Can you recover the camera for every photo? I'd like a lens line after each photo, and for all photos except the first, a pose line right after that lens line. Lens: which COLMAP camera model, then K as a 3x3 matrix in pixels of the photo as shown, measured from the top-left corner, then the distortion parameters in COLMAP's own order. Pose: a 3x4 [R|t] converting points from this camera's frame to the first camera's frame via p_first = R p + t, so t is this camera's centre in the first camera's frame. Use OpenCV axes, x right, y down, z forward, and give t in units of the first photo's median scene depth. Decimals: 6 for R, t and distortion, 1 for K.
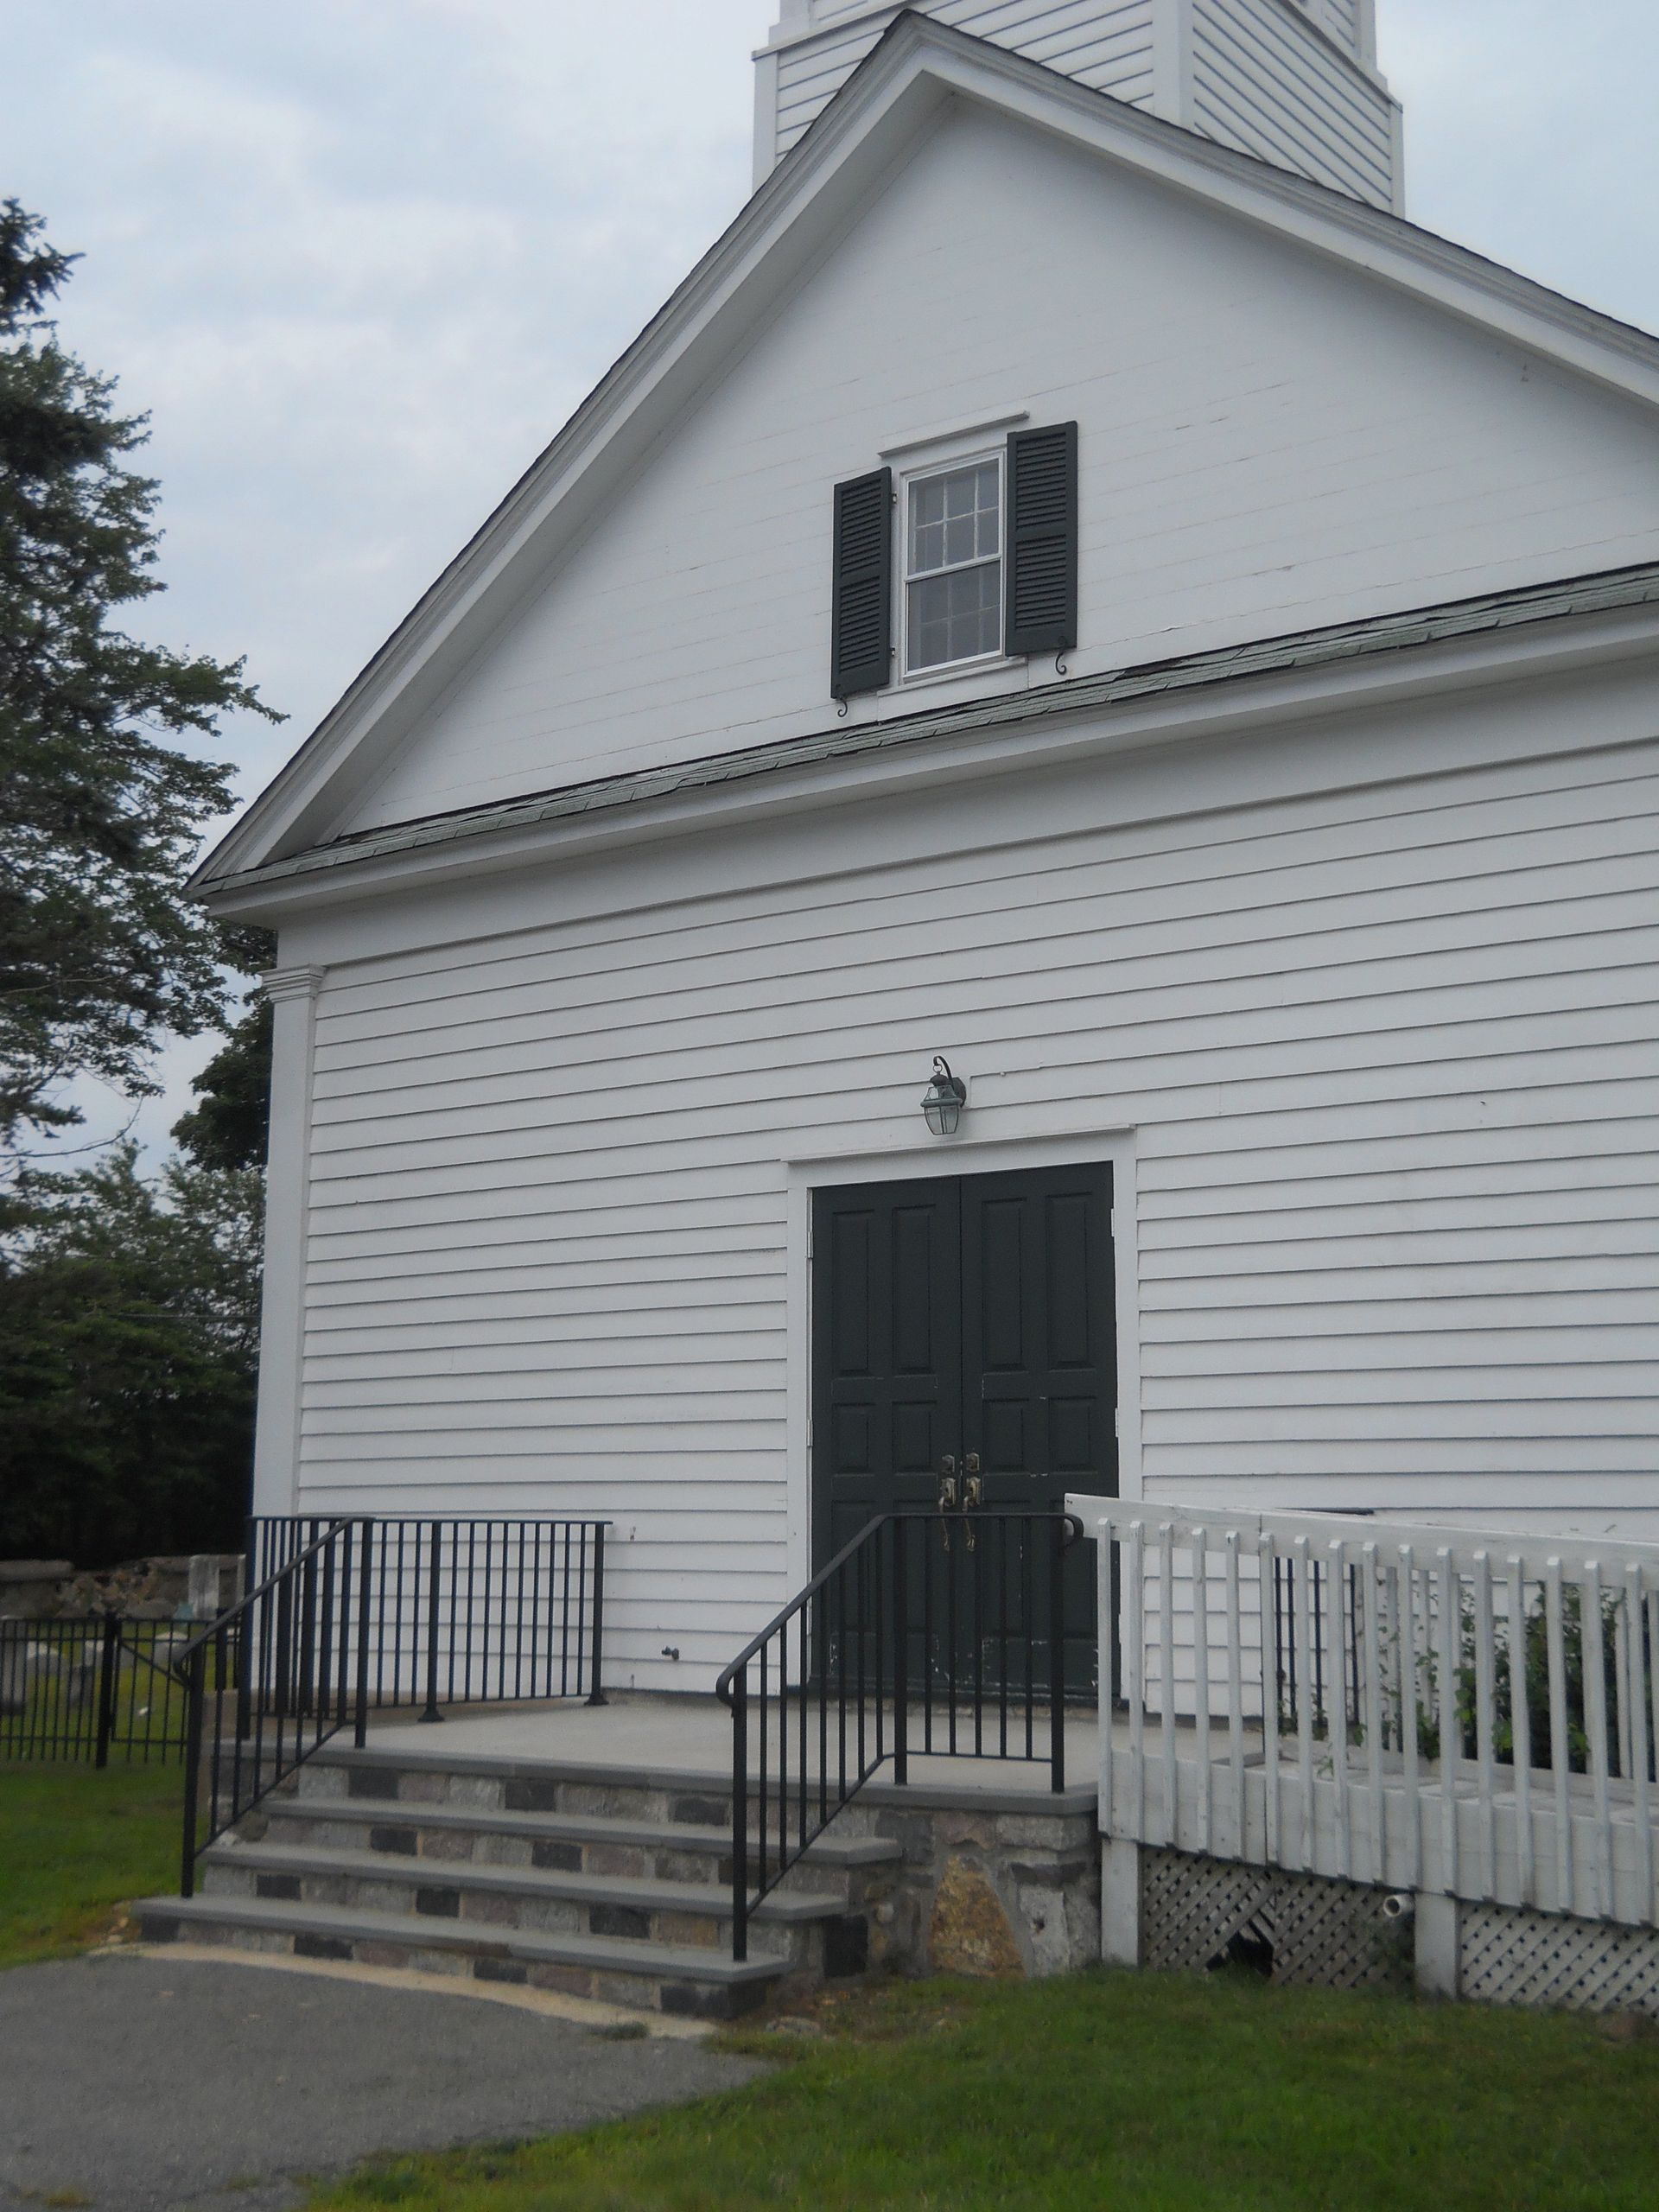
lens RADIAL K [[2820.4, 0, 830.1], [0, 2820.4, 948.7], [0, 0, 1]] dist [0.072271, -0.545780]
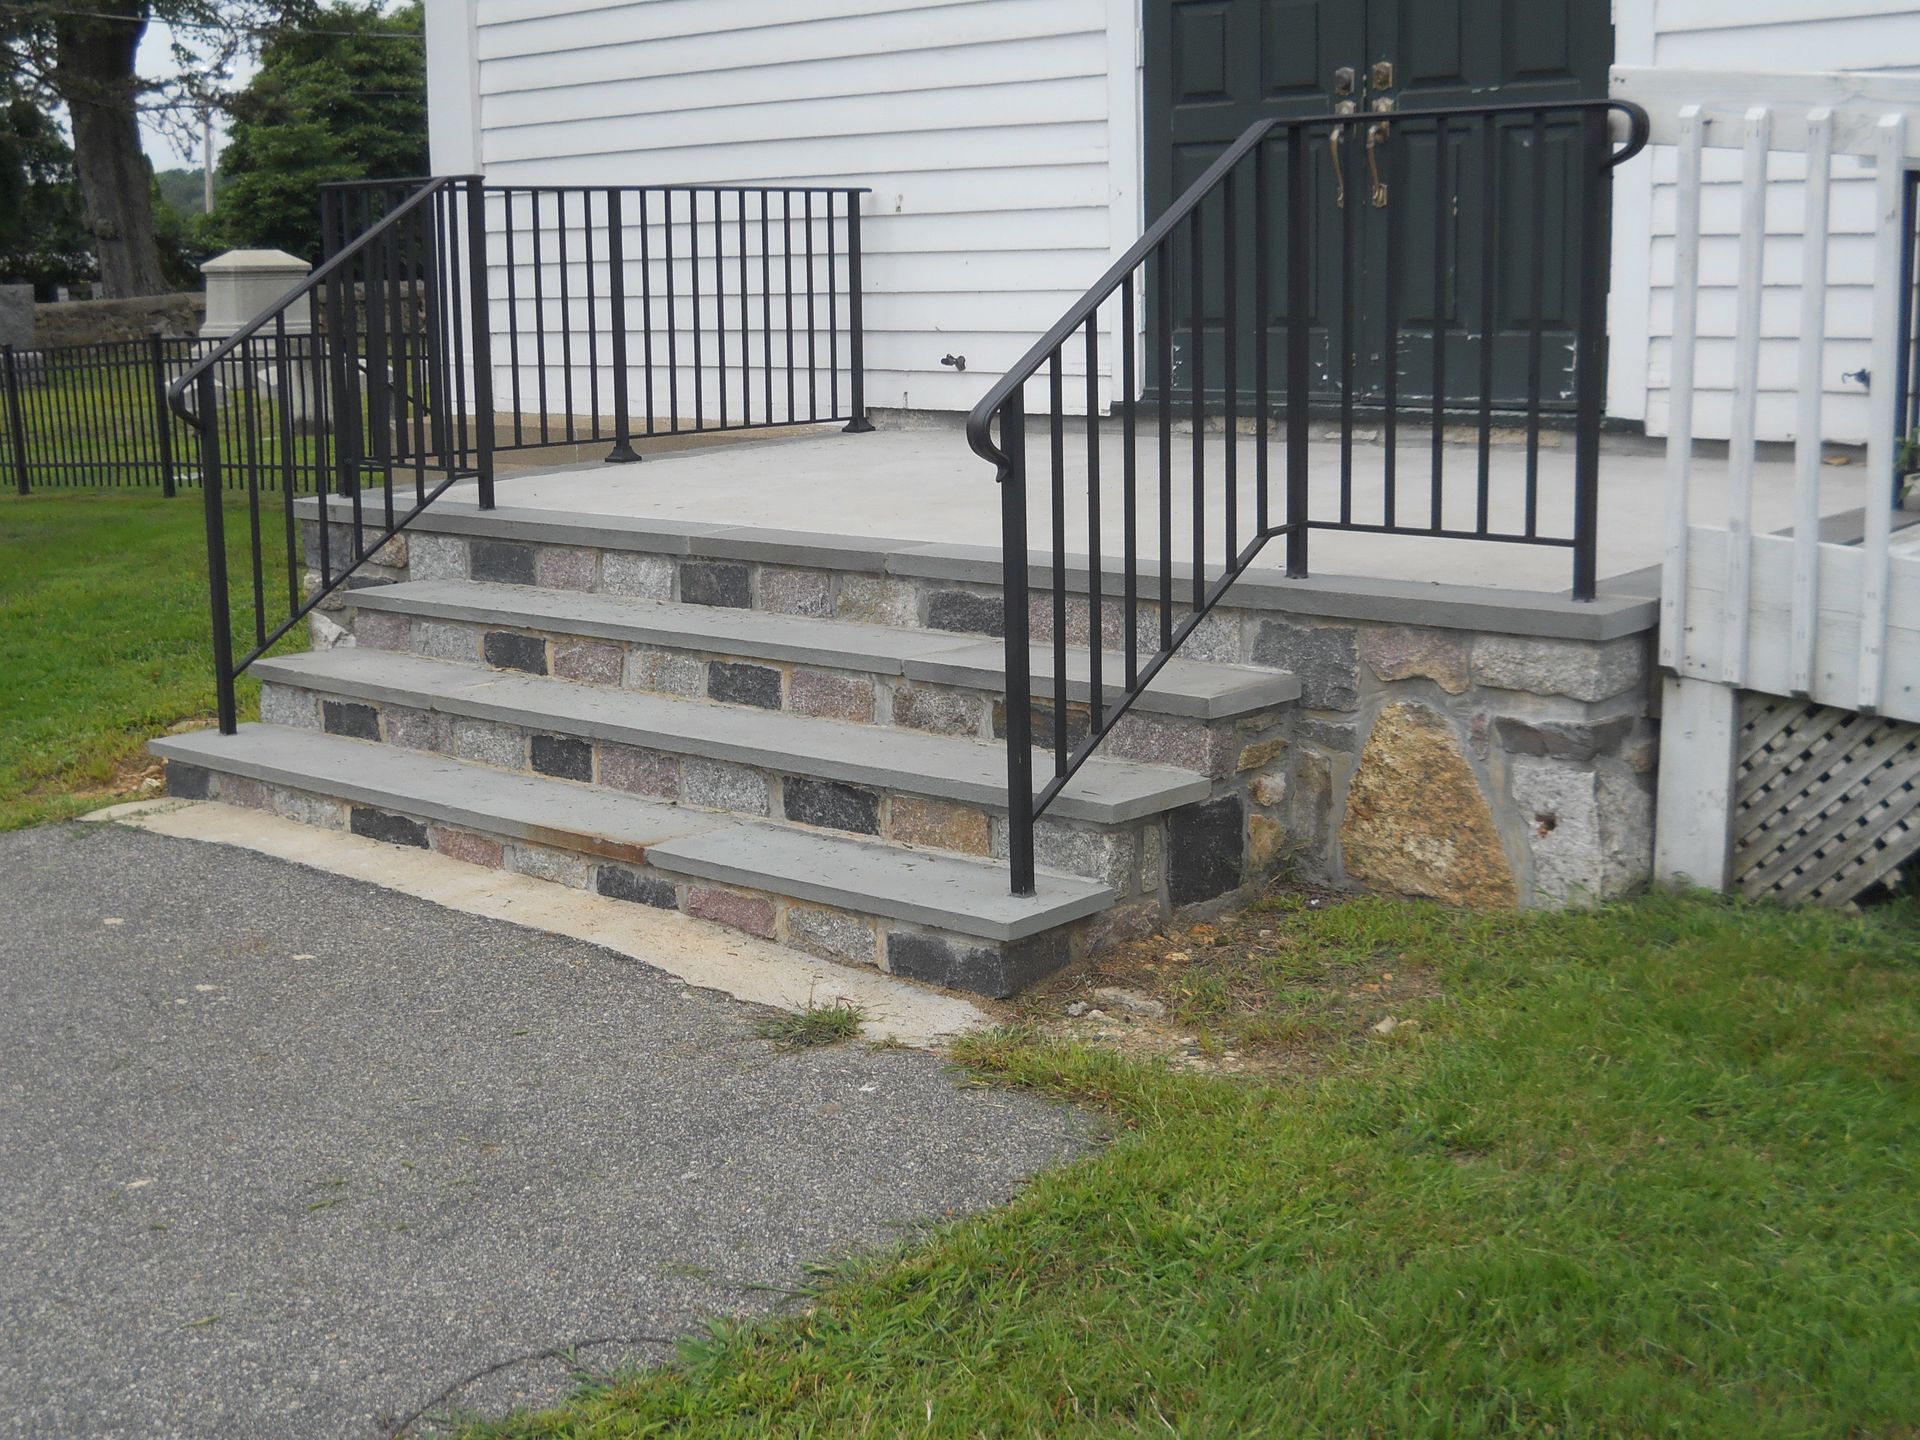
lens RADIAL K [[2479.6, 0, 920.5], [0, 2479.6, 666.6], [0, 0, 1]] dist [-0.027279, 0.009786]
pose [[0.994994, -0.008150, -0.099598, -0.001977], [0.043629, 0.932093, 0.359582, 0.127207], [0.089904, -0.362128, 0.927783, 0.521155]]
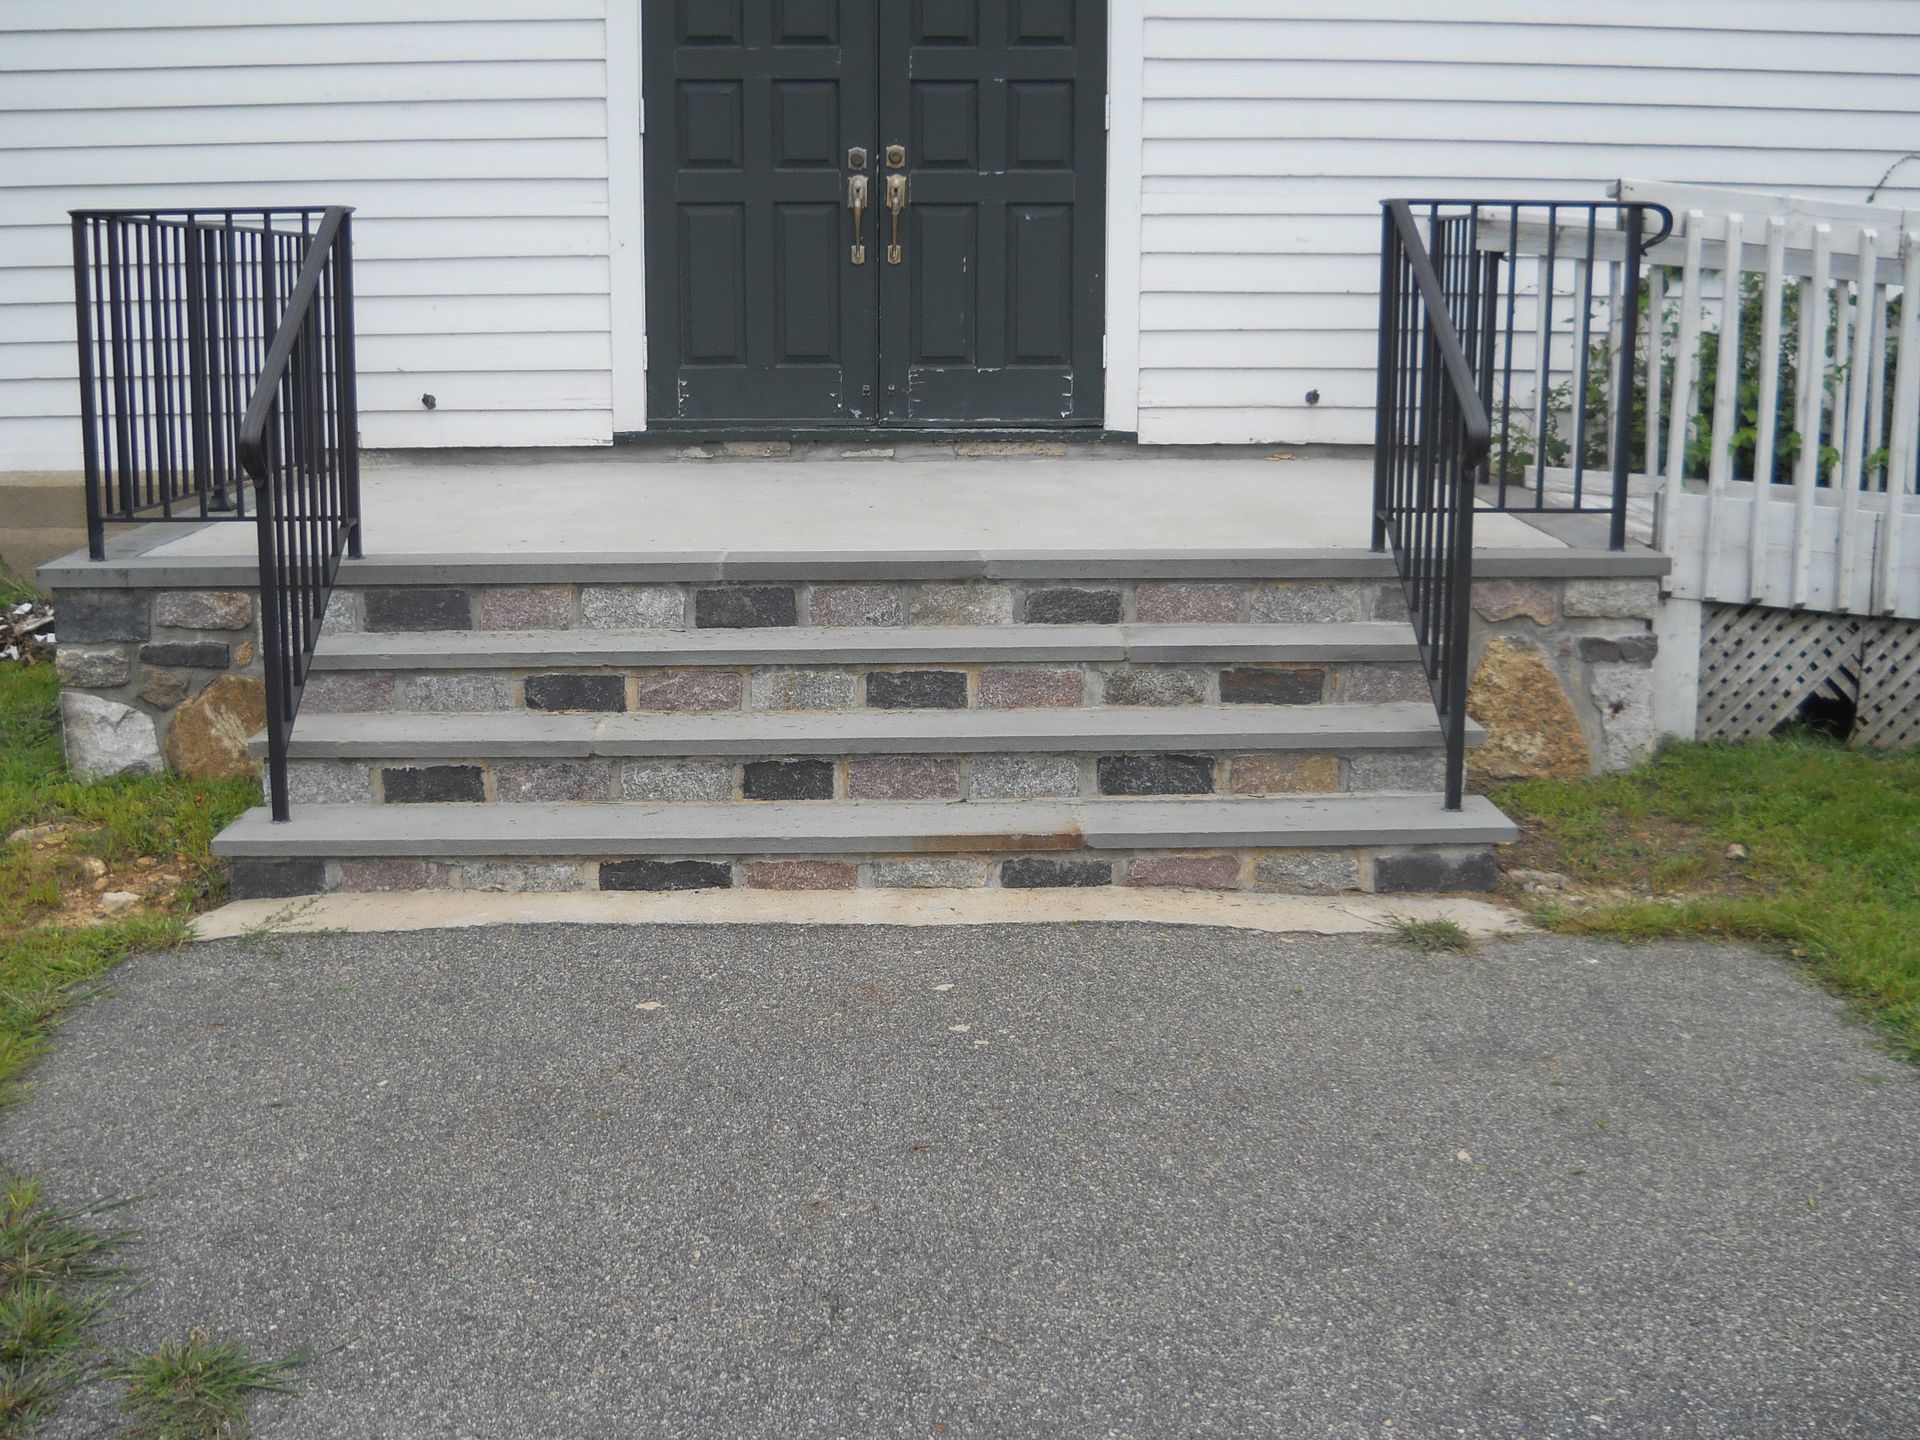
lens RADIAL K [[2153.5, 0, 924.3], [0, 2153.5, 684.1], [0, 0, 1]] dist [-0.109691, 0.007739]
pose [[0.786035, -0.114646, 0.607458, -0.441317], [-0.121607, 0.934775, 0.333777, 0.155715], [-0.606103, -0.336231, 0.720825, 0.665633]]
